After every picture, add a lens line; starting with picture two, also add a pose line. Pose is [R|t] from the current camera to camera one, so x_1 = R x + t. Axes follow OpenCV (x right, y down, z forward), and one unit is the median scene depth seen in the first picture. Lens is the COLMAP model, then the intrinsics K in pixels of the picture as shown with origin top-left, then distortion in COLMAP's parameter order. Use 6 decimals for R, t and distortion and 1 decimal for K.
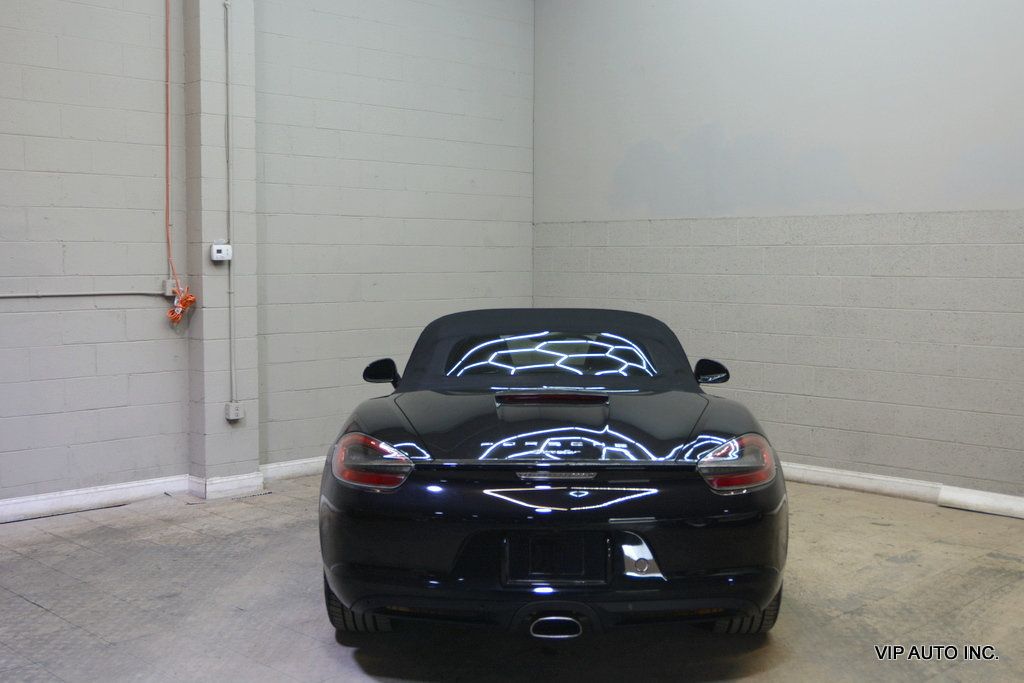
lens RADIAL K [[1183.1, 0, 505.7], [0, 1183.1, 326.1], [0, 0, 1]] dist [-0.010606, 0.000000]
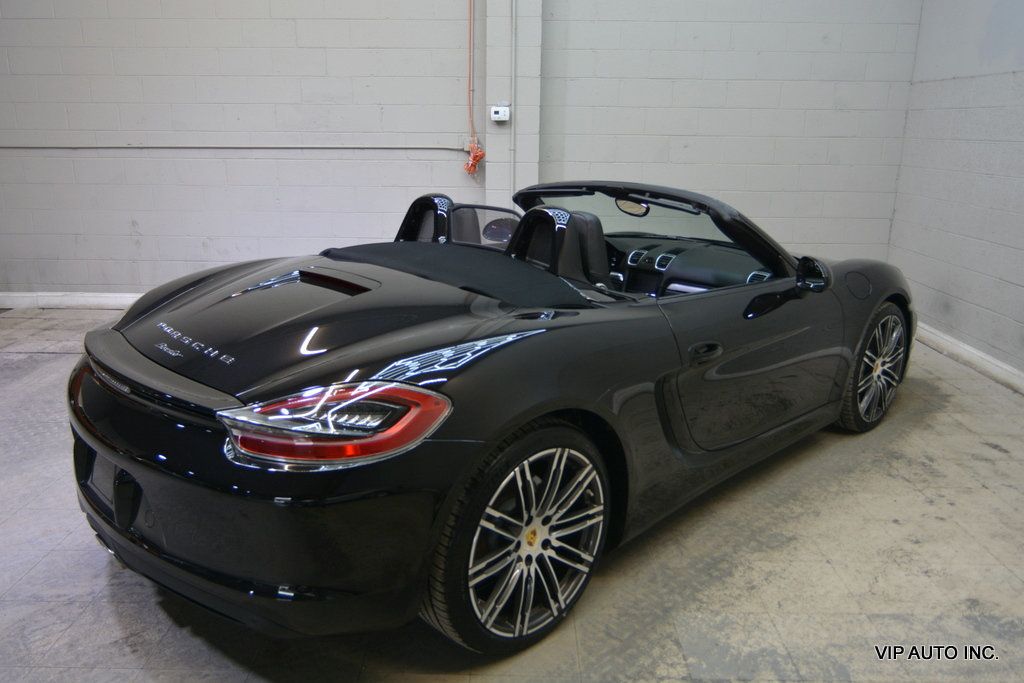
lens RADIAL K [[784.2, 0, 490.4], [0, 784.2, 329.4], [0, 0, 1]] dist [-0.021899, 0.014006]
pose [[0.695661, 0.184727, -0.694213, 0.322827], [-0.047690, 0.976116, 0.211950, -0.018452], [0.716786, -0.114338, 0.687855, 0.446439]]
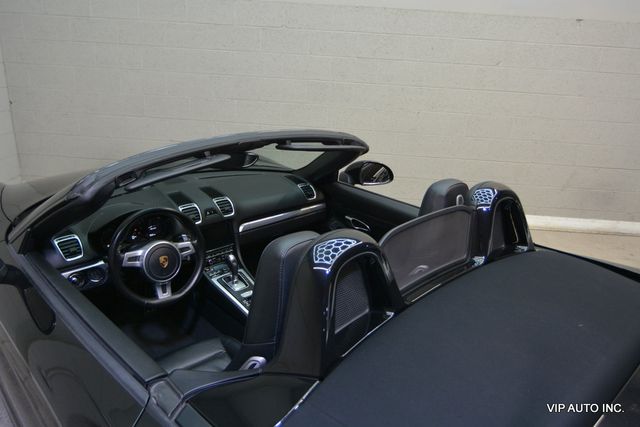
lens RADIAL K [[490.1, 0, 307.2], [0, 490.1, 204.6], [0, 0, 1]] dist [-0.021899, 0.014006]
pose [[0.725040, -0.196867, 0.659970, -0.120189], [-0.012829, 0.954247, 0.298743, -0.049220], [-0.688588, -0.225067, 0.689342, 0.644854]]
